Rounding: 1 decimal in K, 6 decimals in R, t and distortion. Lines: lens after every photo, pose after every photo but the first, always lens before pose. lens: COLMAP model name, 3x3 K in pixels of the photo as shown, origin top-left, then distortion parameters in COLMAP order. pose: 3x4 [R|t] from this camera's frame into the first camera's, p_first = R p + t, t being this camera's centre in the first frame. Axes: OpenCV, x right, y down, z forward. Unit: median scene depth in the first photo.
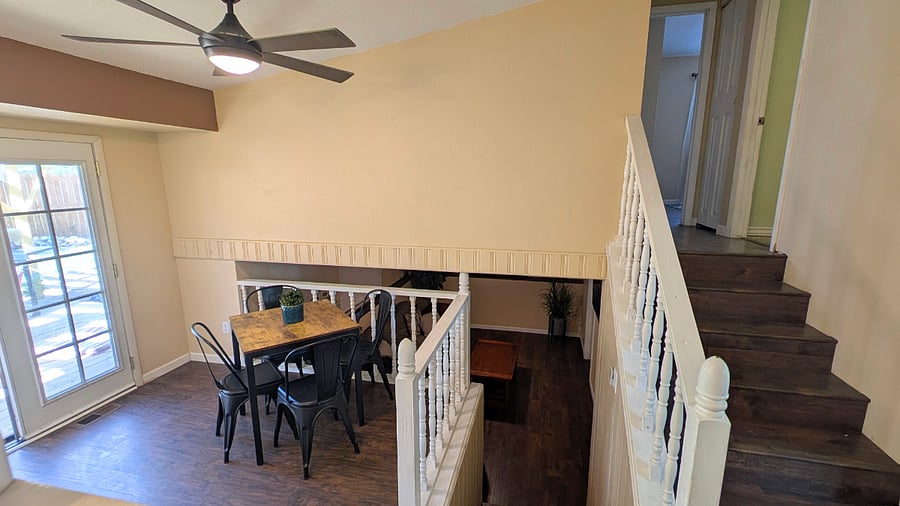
lens RADIAL K [[403.5, 0, 446.2], [0, 403.5, 259.0], [0, 0, 1]] dist [-0.004551, -0.000290]
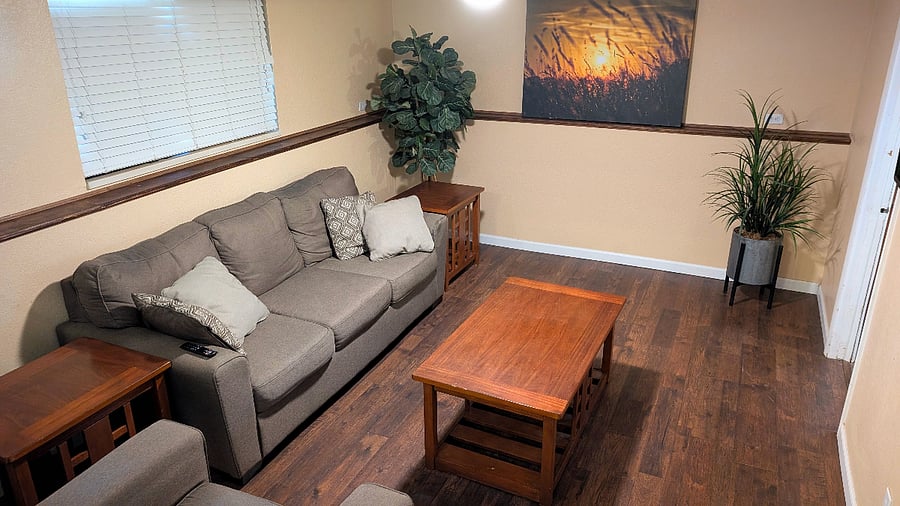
lens RADIAL K [[649.7, 0, 449.0], [0, 649.7, 248.4], [0, 0, 1]] dist [0.021071, -0.032390]
pose [[0.979904, 0.070072, -0.186754, 0.118033], [-0.038342, 0.984974, 0.168392, 0.069900], [0.195748, -0.157848, 0.967867, 0.389750]]
